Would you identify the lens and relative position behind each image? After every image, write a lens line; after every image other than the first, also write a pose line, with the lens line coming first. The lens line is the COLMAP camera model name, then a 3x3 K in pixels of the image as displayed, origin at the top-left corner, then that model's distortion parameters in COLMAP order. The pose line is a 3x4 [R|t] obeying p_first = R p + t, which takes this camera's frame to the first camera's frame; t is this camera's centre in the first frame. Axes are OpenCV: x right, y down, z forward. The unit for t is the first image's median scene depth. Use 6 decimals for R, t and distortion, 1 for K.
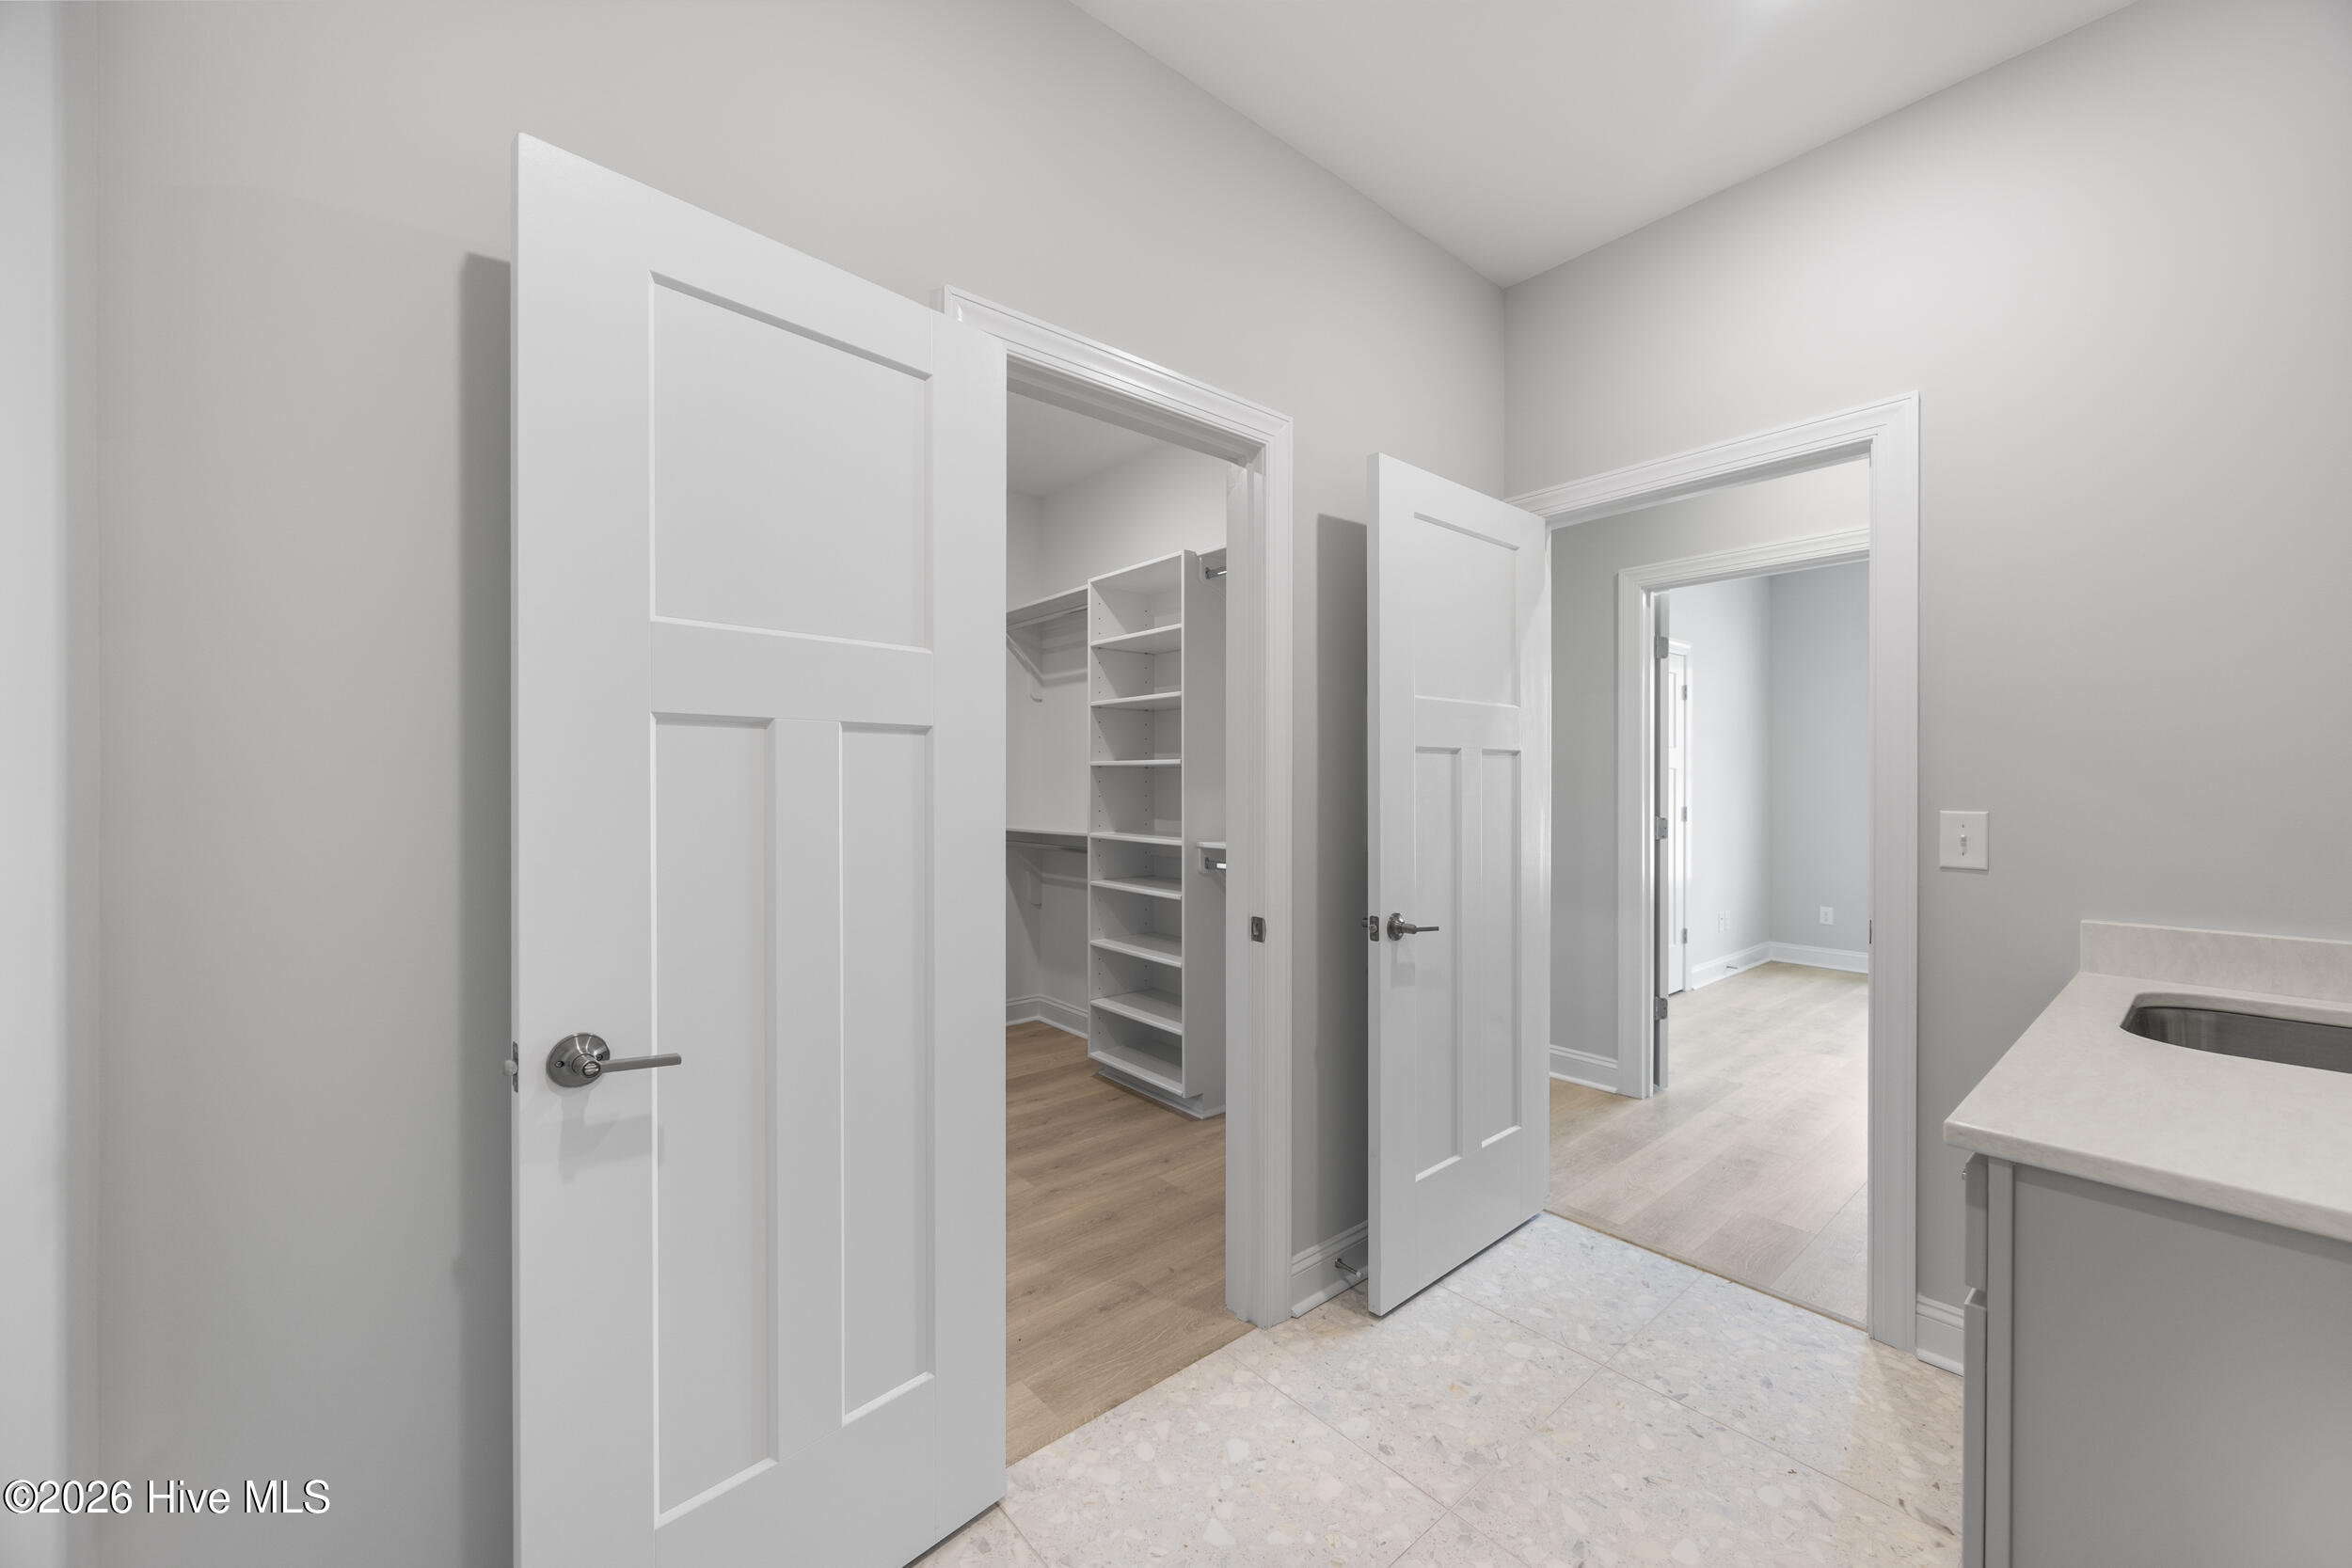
lens RADIAL K [[908.2, 0, 1183.7], [0, 908.2, 783.0], [0, 0, 1]] dist [-0.000063, -0.000317]
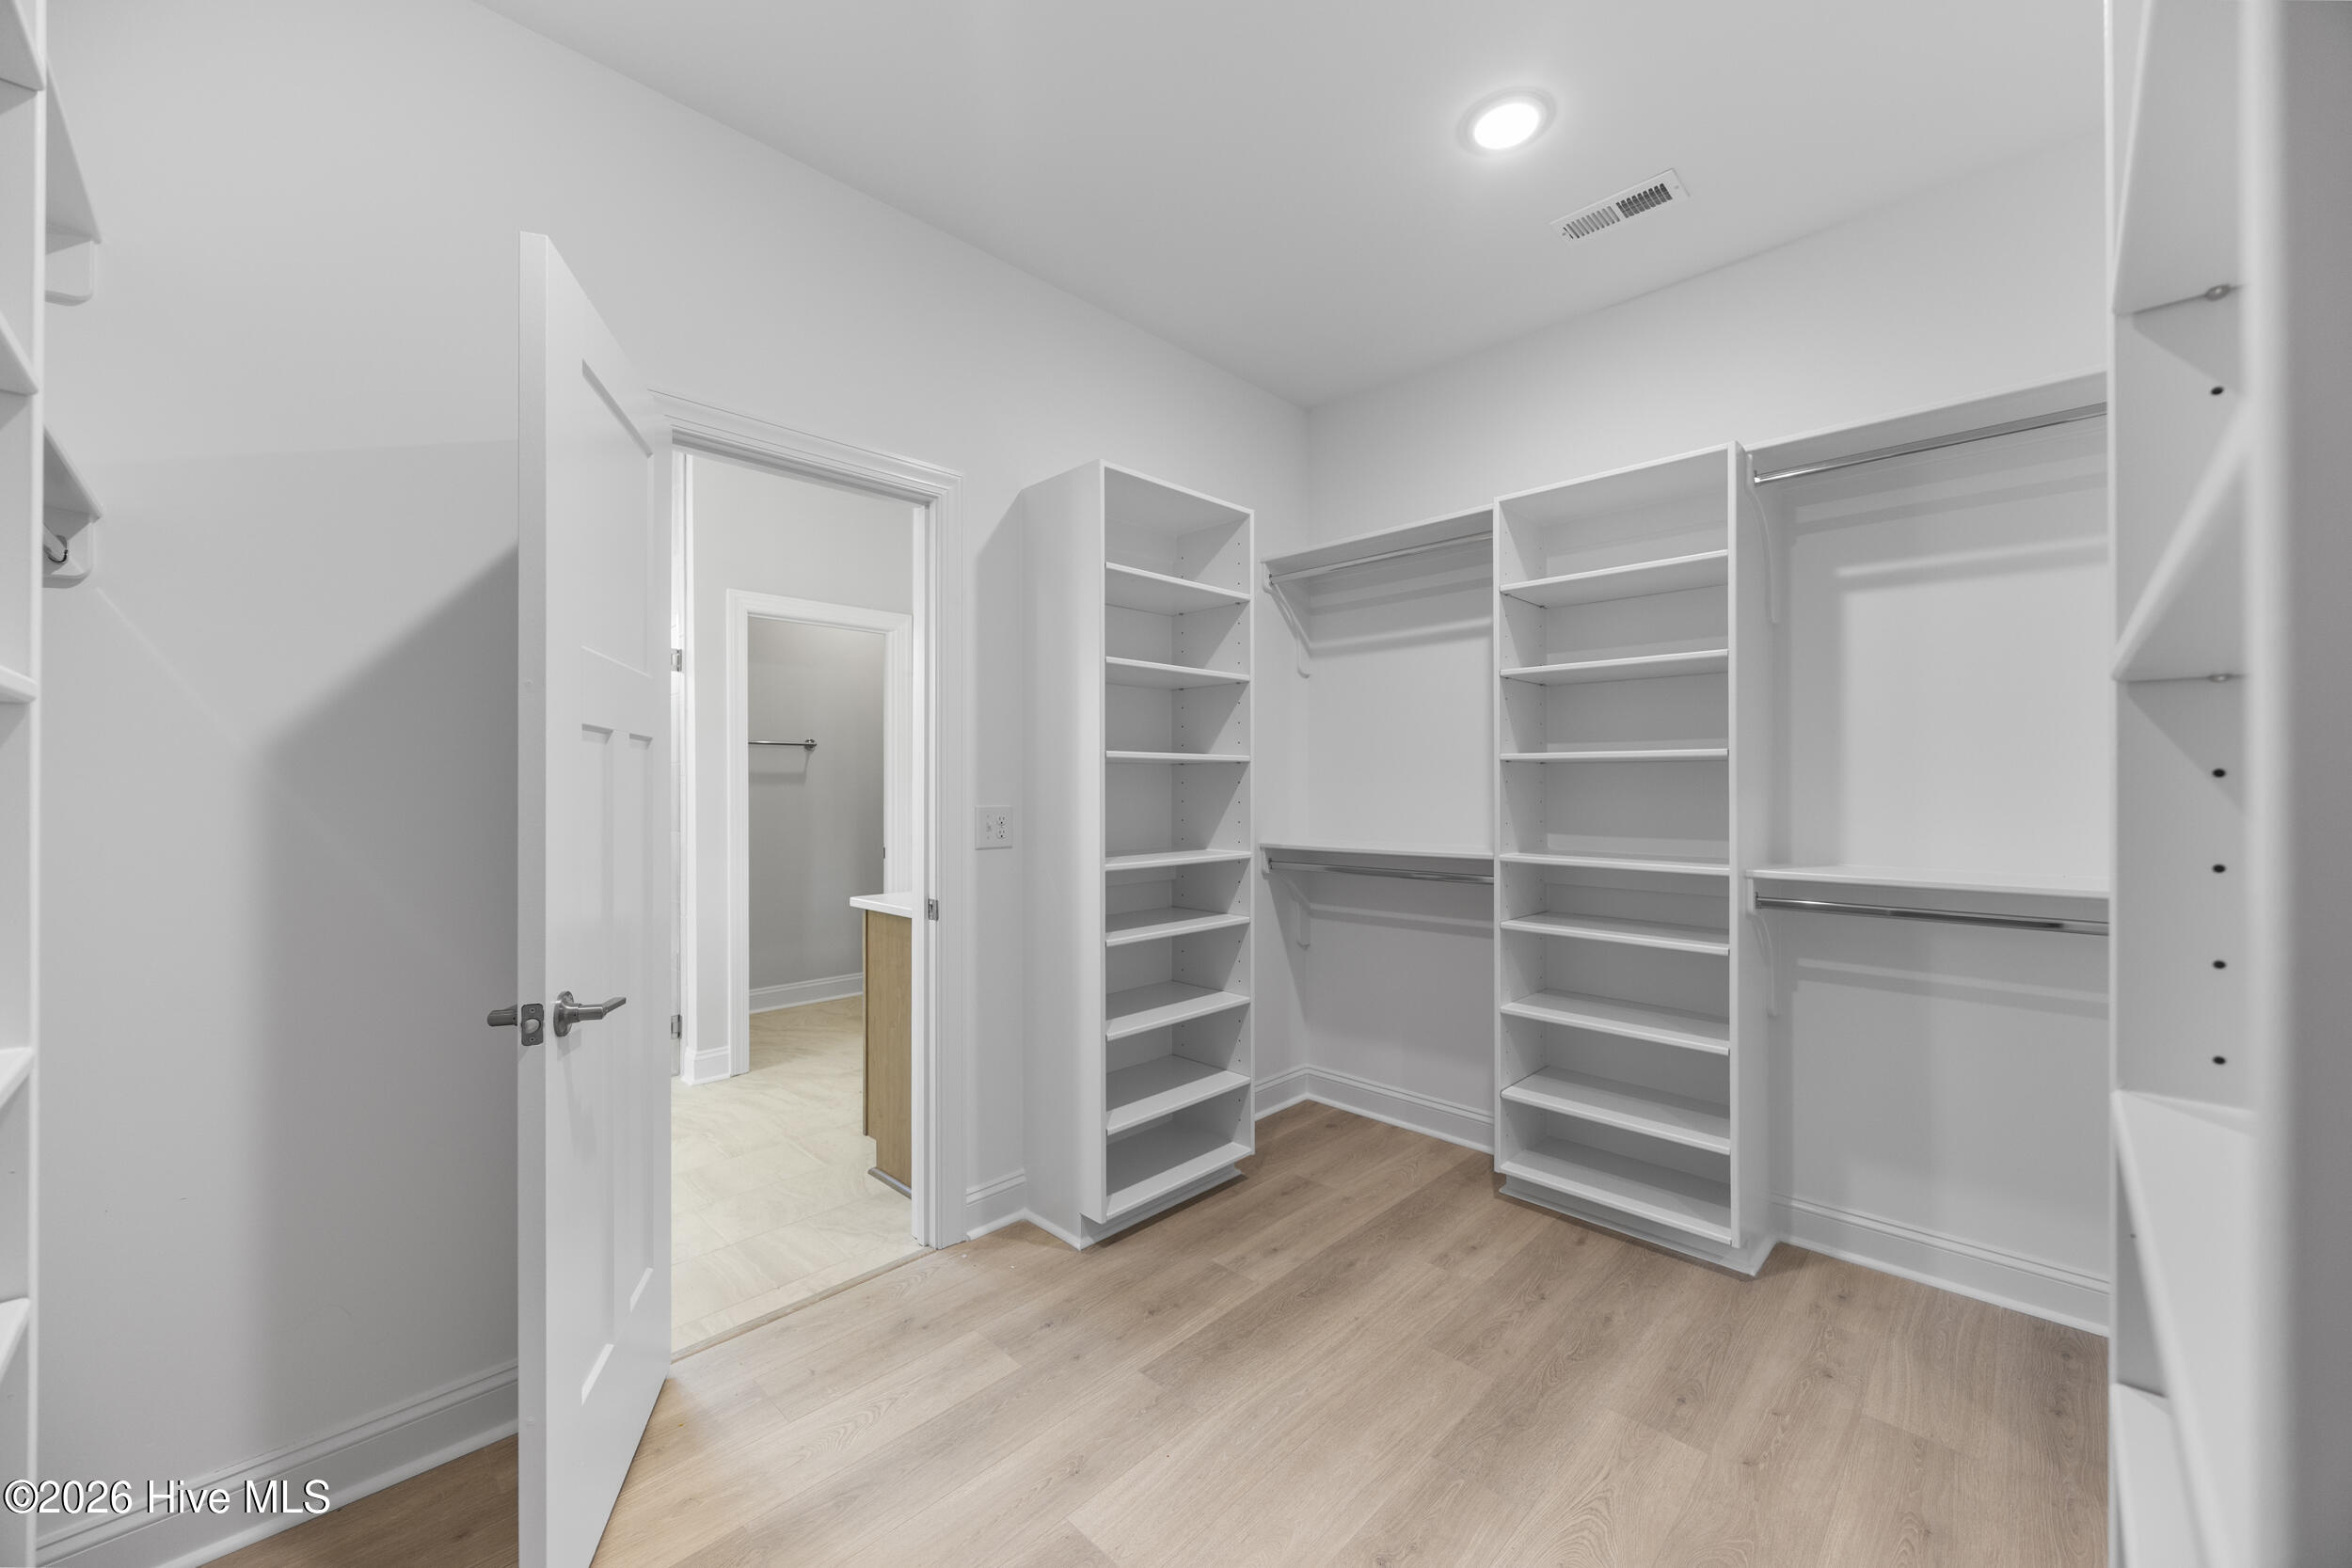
lens RADIAL K [[908.2, 0, 1169.9], [0, 908.2, 782.2], [0, 0, 1]] dist [-0.000063, -0.000317]
pose [[0.995873, 0.000332, 0.090752, -0.422179], [0.000171, 0.999985, -0.005532, 0.002312], [-0.090752, 0.005525, 0.995858, 0.317527]]
